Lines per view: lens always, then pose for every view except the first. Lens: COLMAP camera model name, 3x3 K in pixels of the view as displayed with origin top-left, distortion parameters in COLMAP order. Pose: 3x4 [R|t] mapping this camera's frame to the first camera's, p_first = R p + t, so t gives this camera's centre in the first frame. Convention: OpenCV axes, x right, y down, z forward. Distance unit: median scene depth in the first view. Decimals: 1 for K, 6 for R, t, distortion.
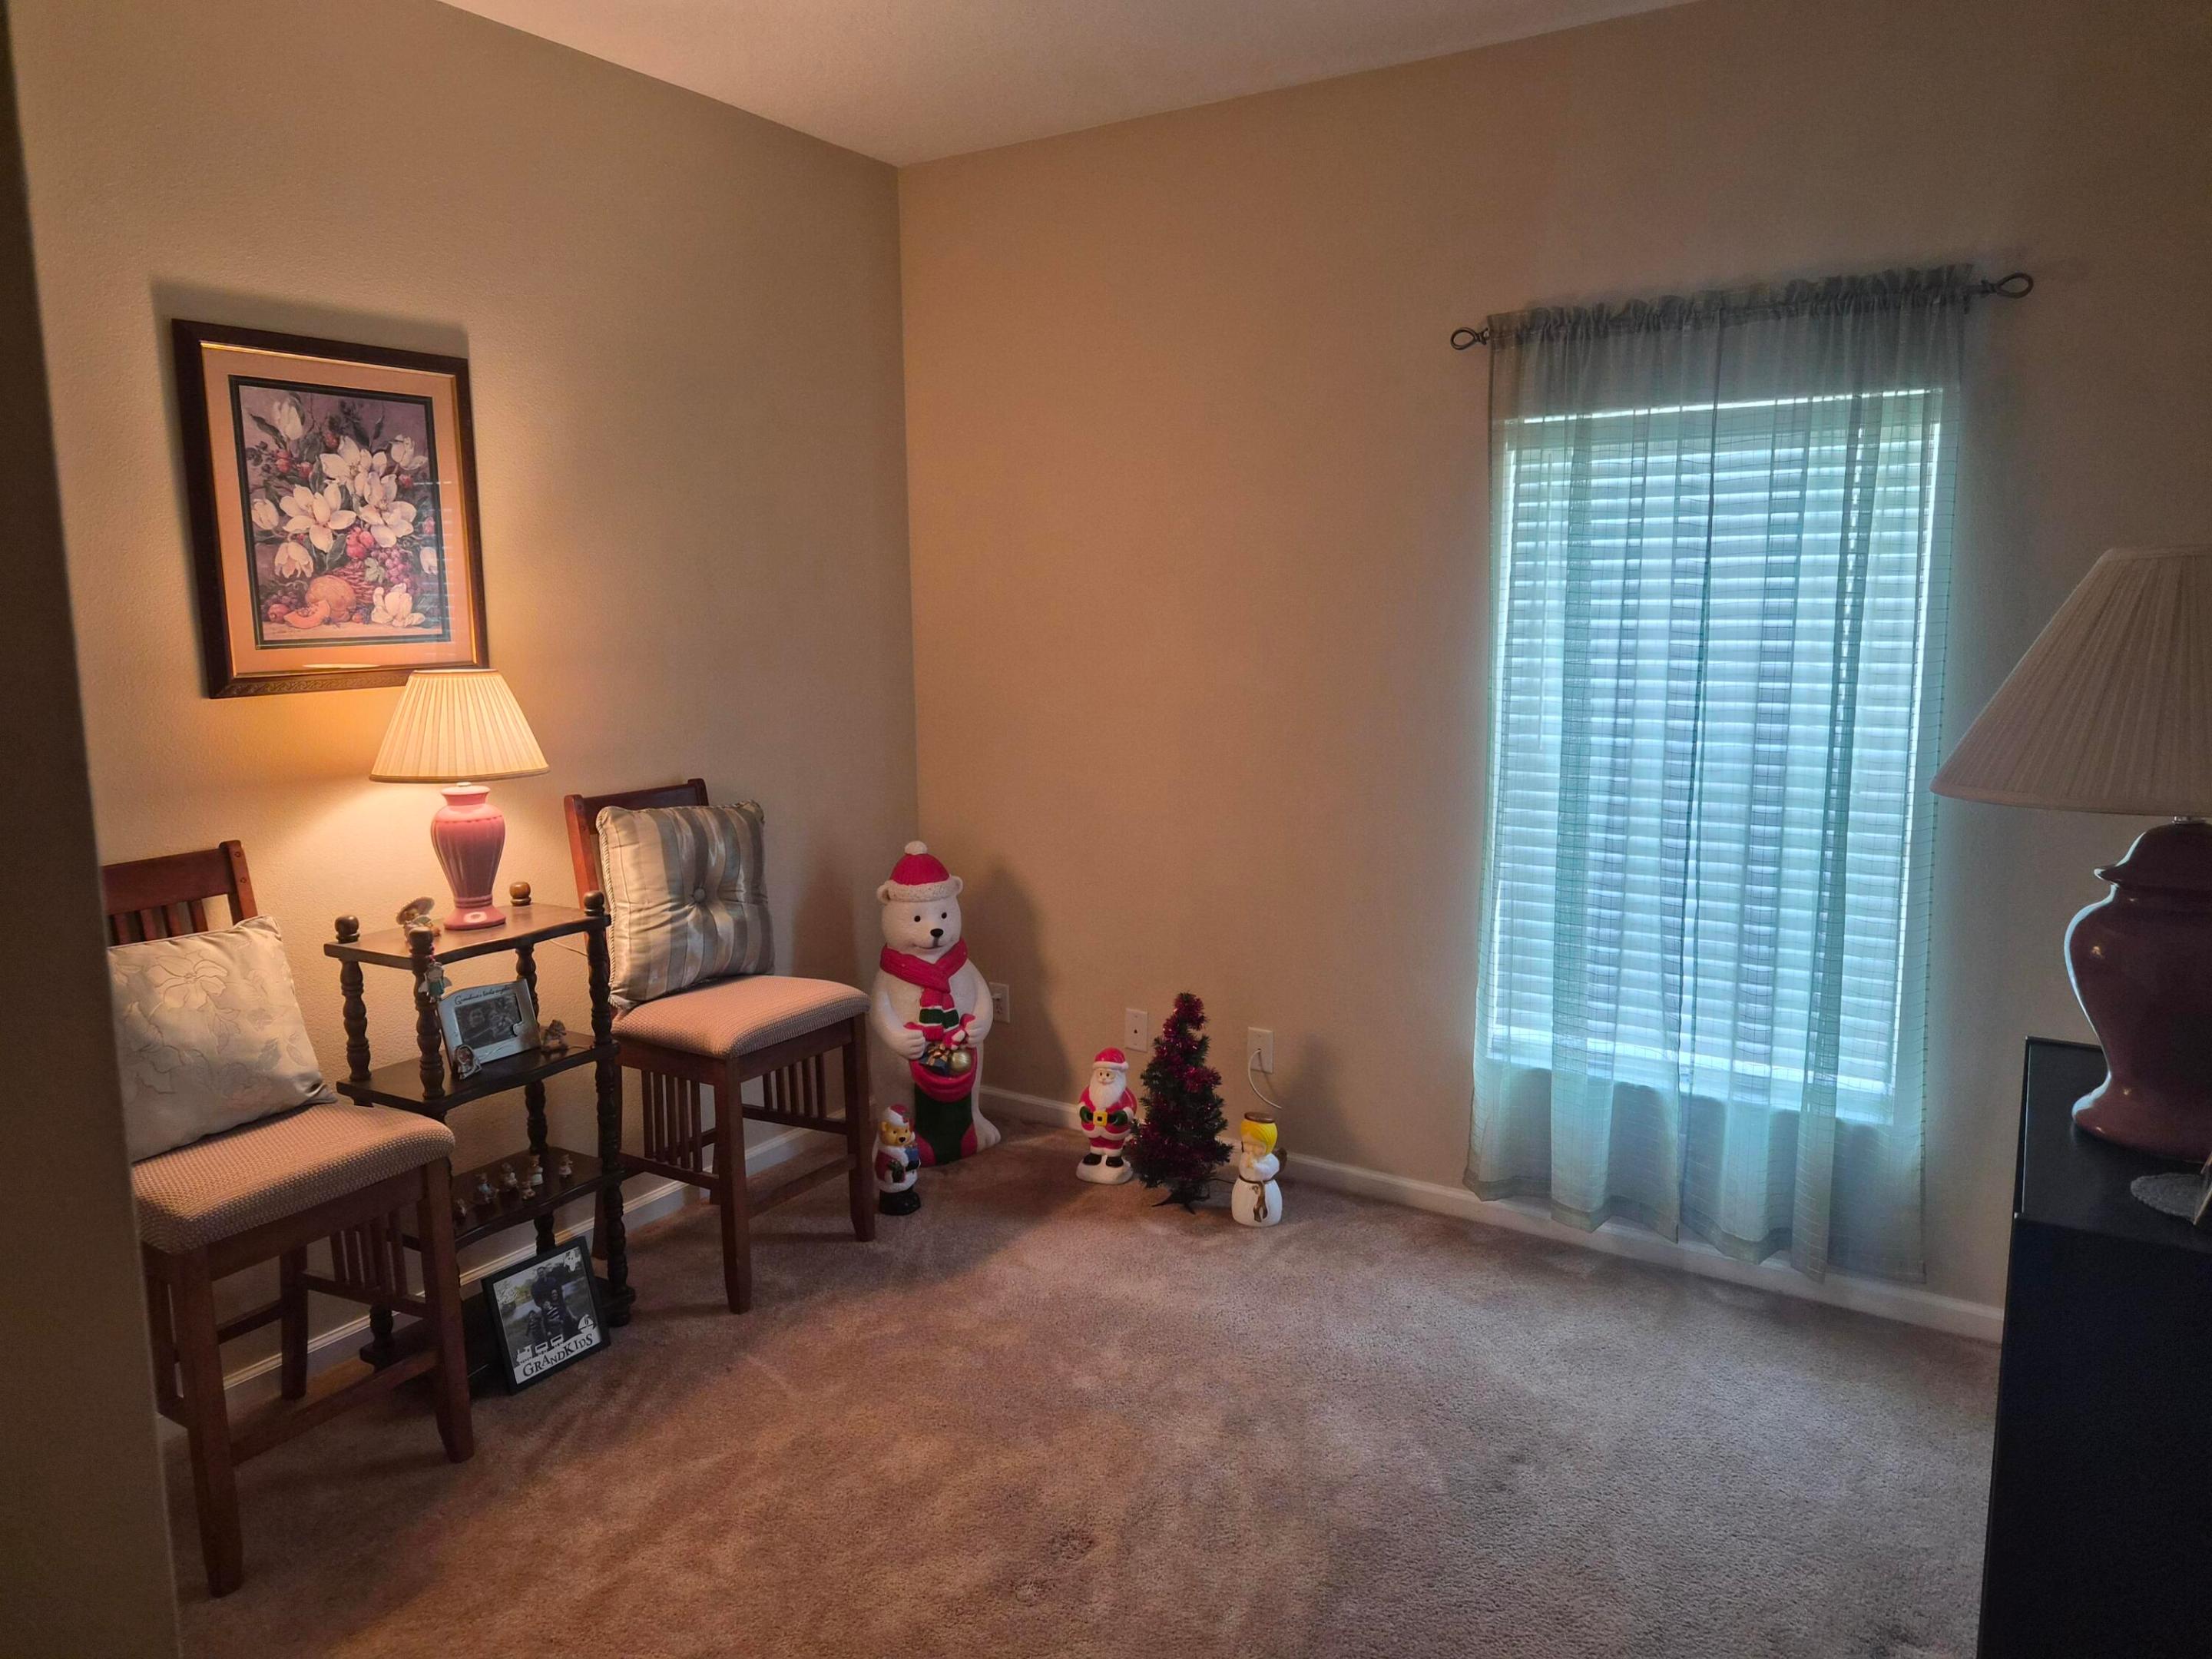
lens RADIAL K [[1478.1, 0, 1100.9], [0, 1478.1, 823.2], [0, 0, 1]] dist [0.067158, -0.050710]
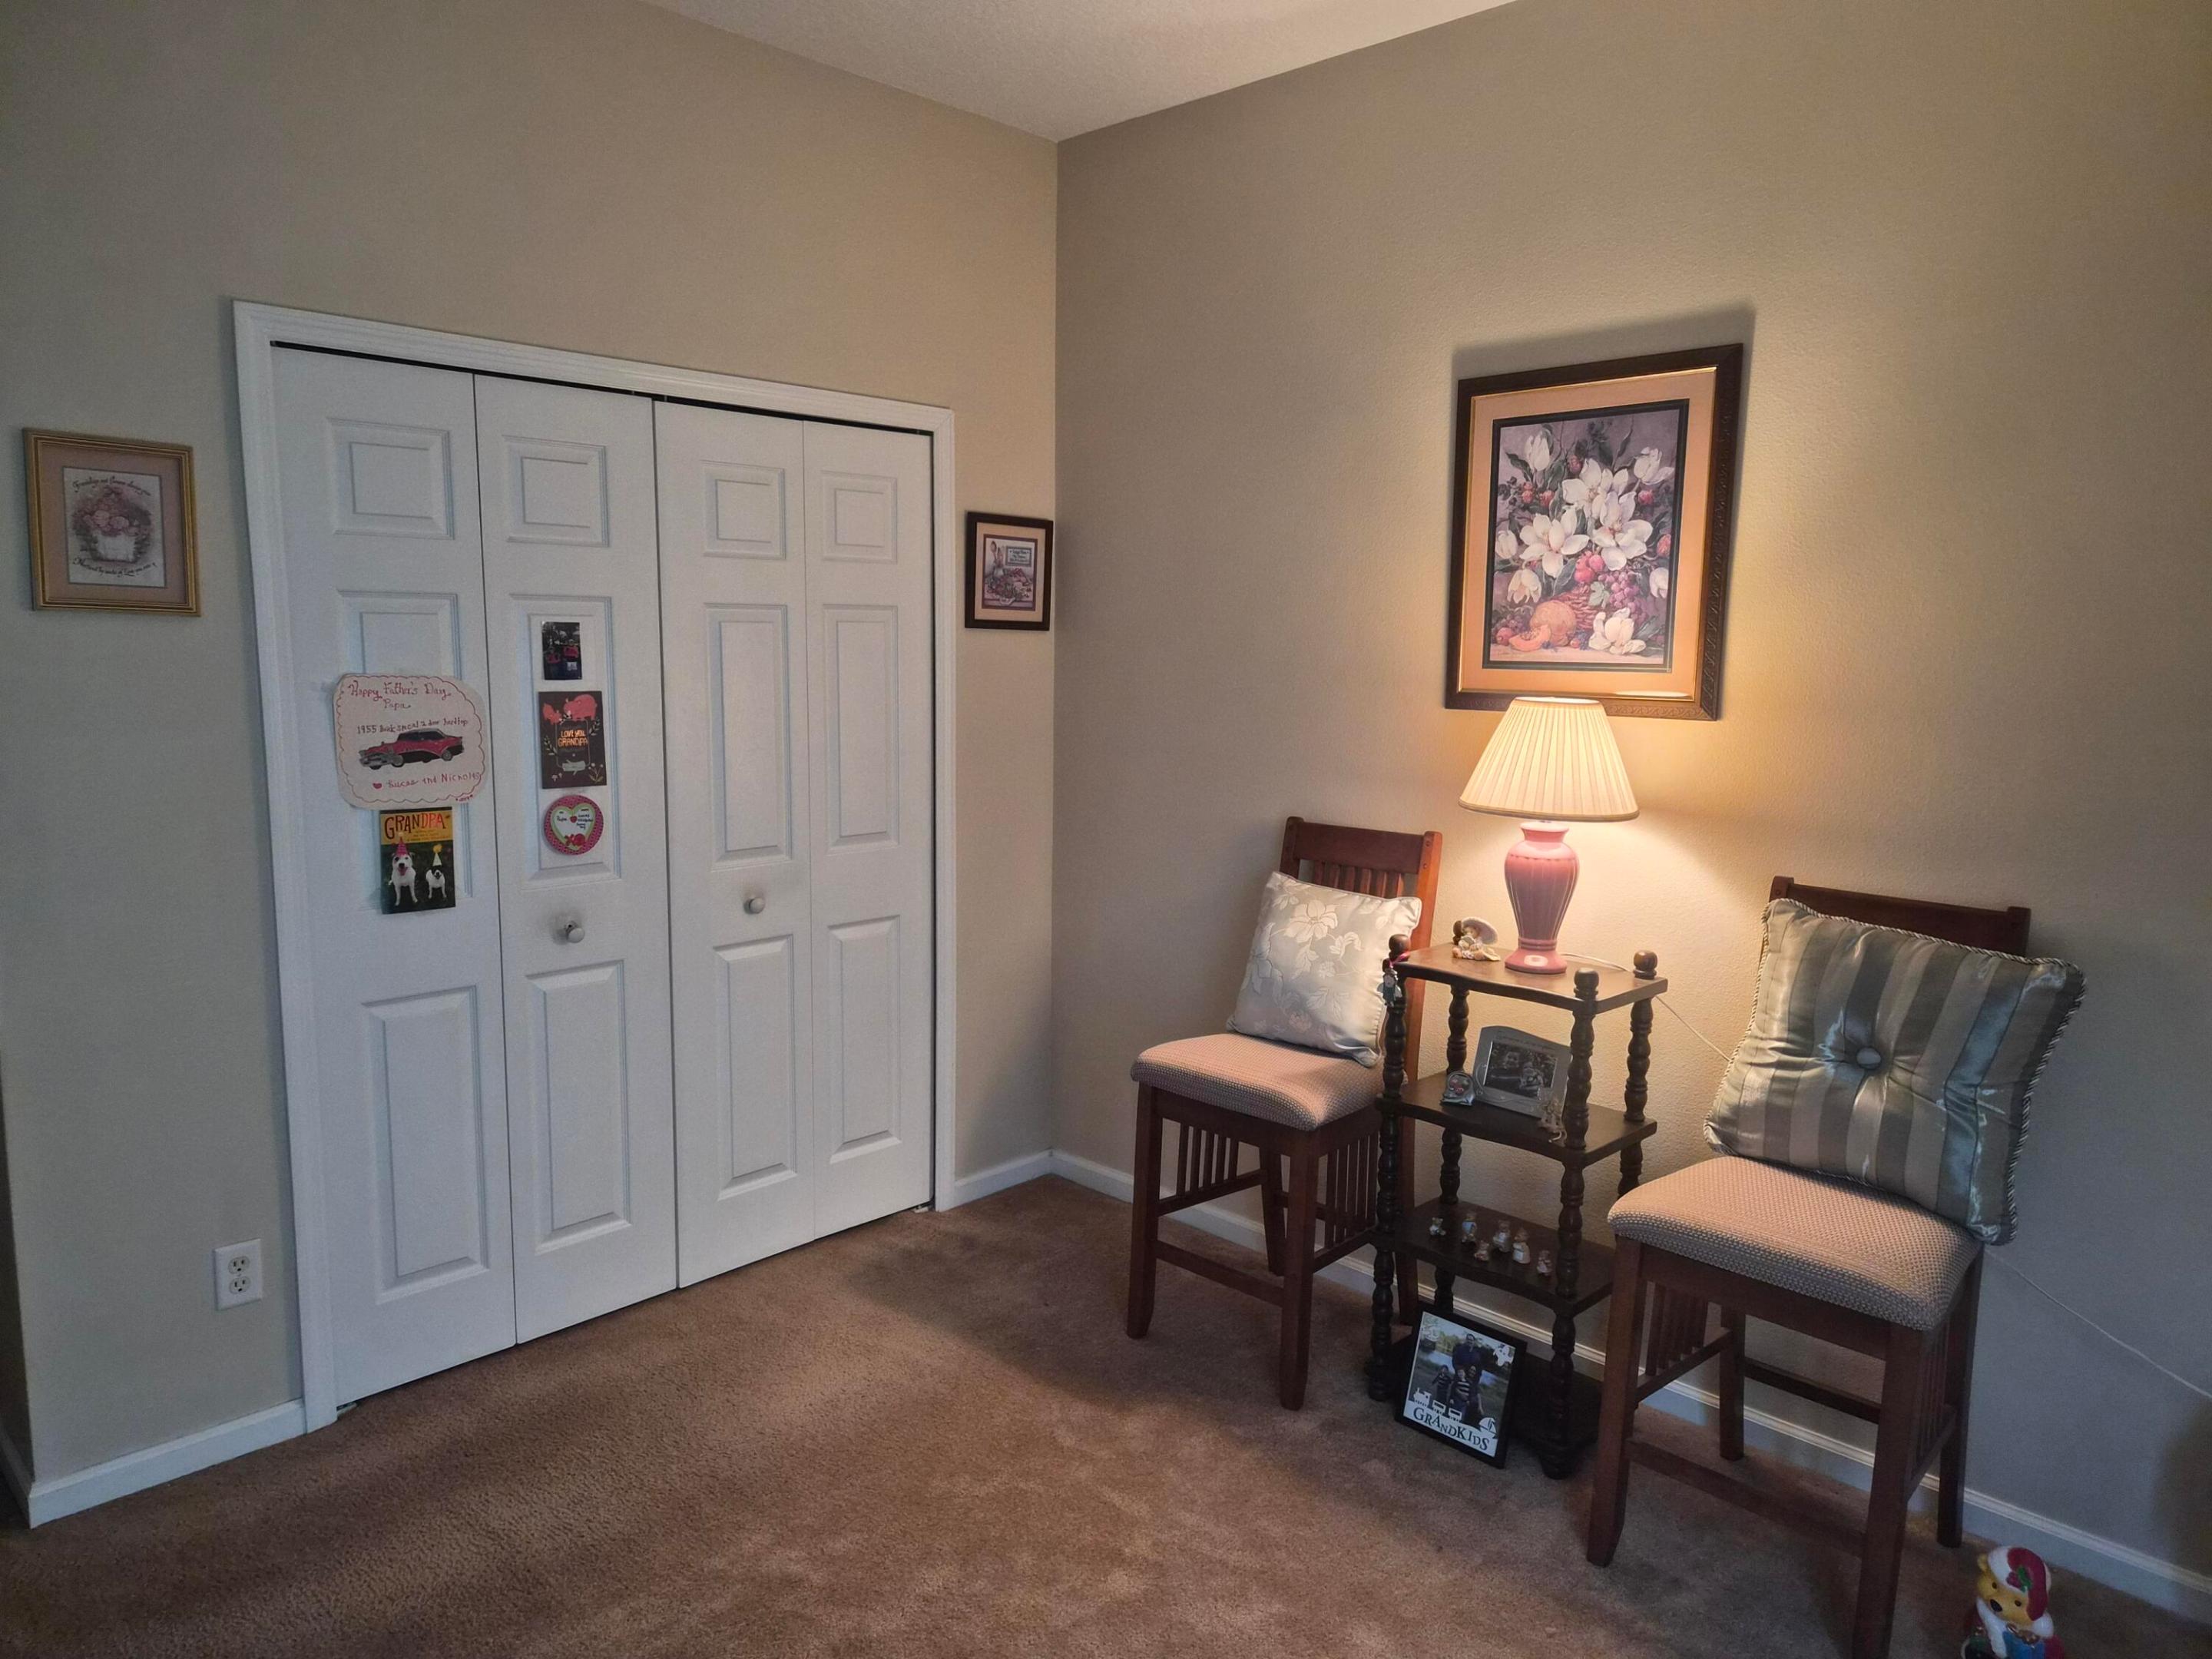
lens RADIAL K [[1478.1, 0, 1074.0], [0, 1478.1, 856.1], [0, 0, 1]] dist [0.067158, -0.050710]
pose [[-0.210731, 0.155122, -0.965158, 0.553430], [-0.168161, 0.966859, 0.192111, -0.135990], [0.962972, 0.202785, -0.177662, 0.895130]]
